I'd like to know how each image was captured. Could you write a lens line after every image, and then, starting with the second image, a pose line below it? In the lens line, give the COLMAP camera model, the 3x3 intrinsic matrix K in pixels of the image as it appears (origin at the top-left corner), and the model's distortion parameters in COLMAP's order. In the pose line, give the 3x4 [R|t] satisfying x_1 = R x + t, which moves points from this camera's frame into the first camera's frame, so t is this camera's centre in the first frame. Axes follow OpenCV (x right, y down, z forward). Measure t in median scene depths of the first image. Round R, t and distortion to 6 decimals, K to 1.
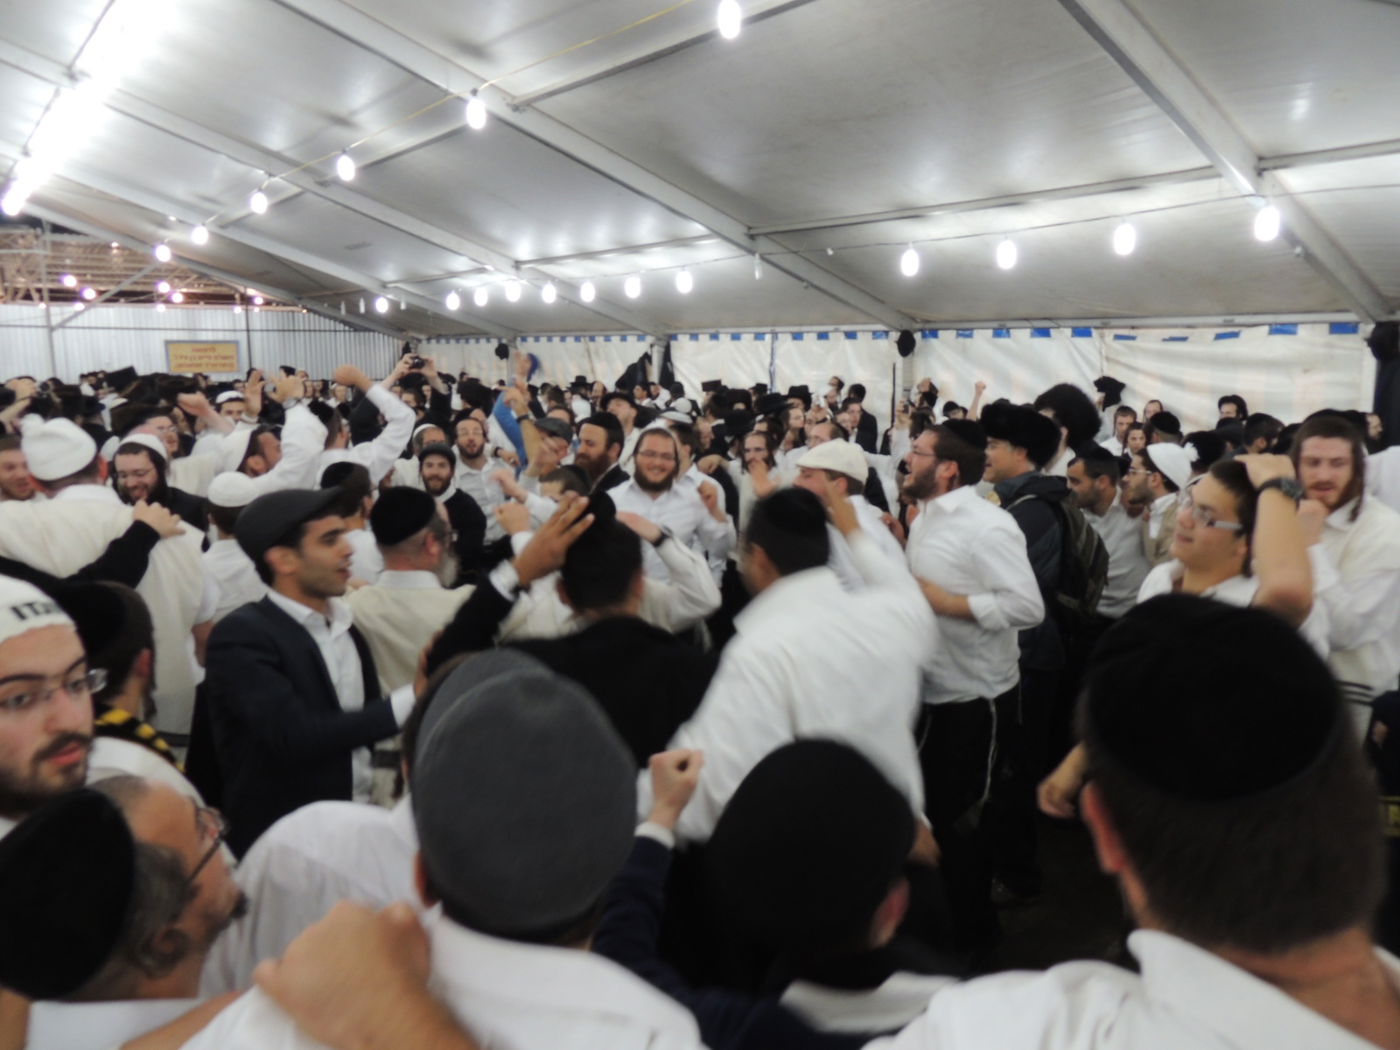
lens RADIAL K [[1008.7, 0, 704.6], [0, 1008.7, 522.4], [0, 0, 1]] dist [-0.012244, -0.004198]
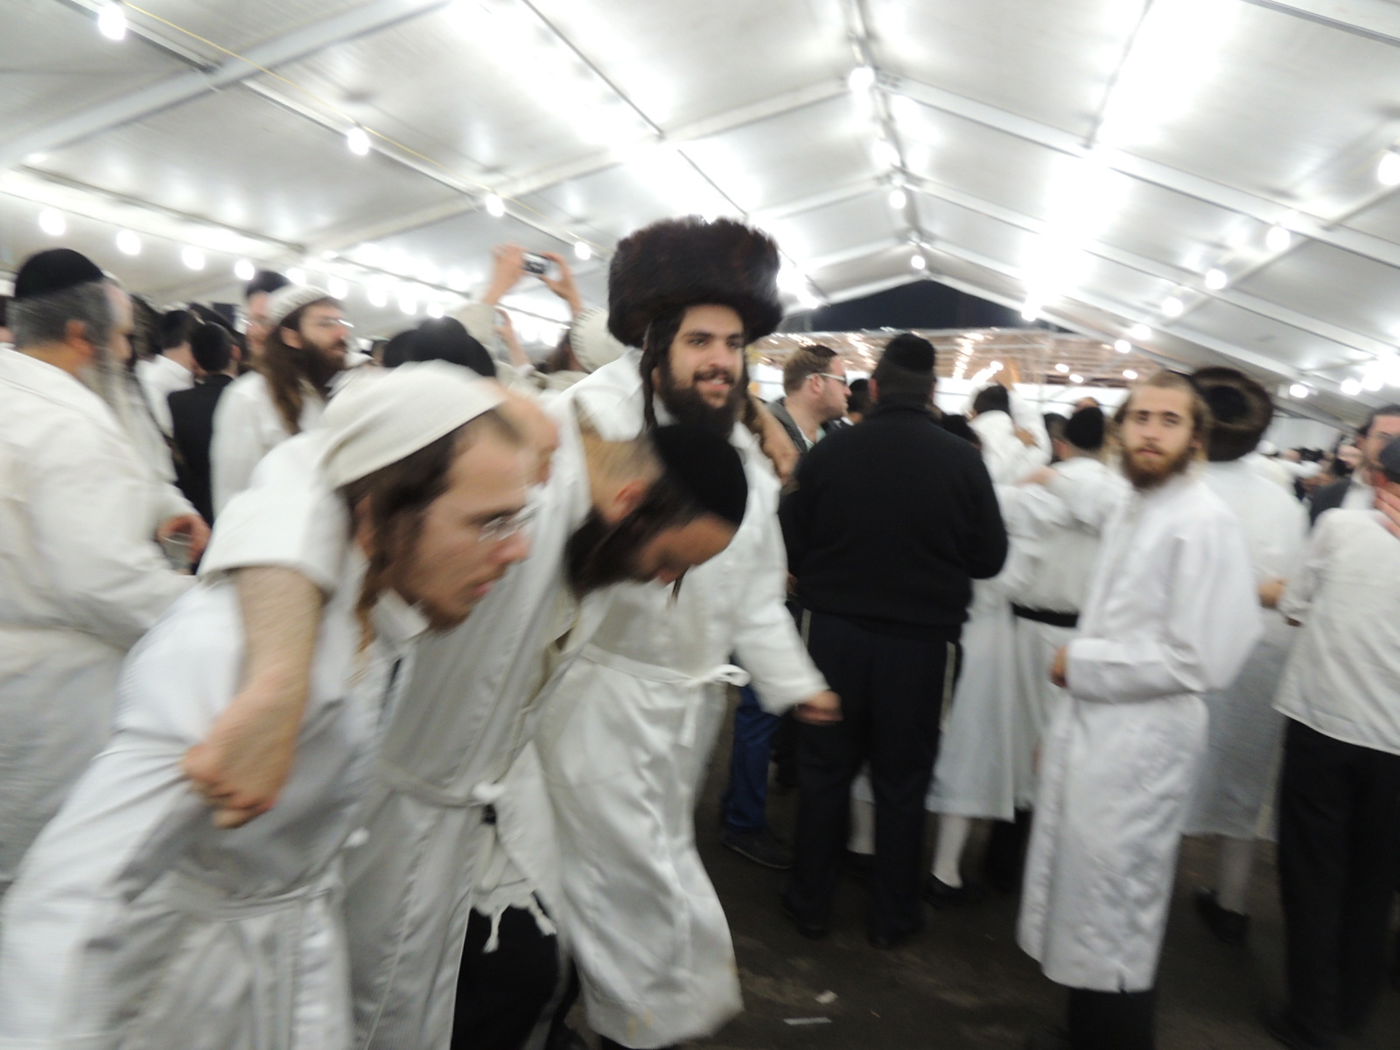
lens RADIAL K [[1008.7, 0, 704.6], [0, 1008.7, 522.4], [0, 0, 1]] dist [-0.012244, -0.004198]
pose [[0.594360, 0.126369, -0.794209, 0.295318], [-0.202154, 0.979343, 0.004541, 0.084873], [0.778377, 0.157854, 0.607628, -0.255576]]
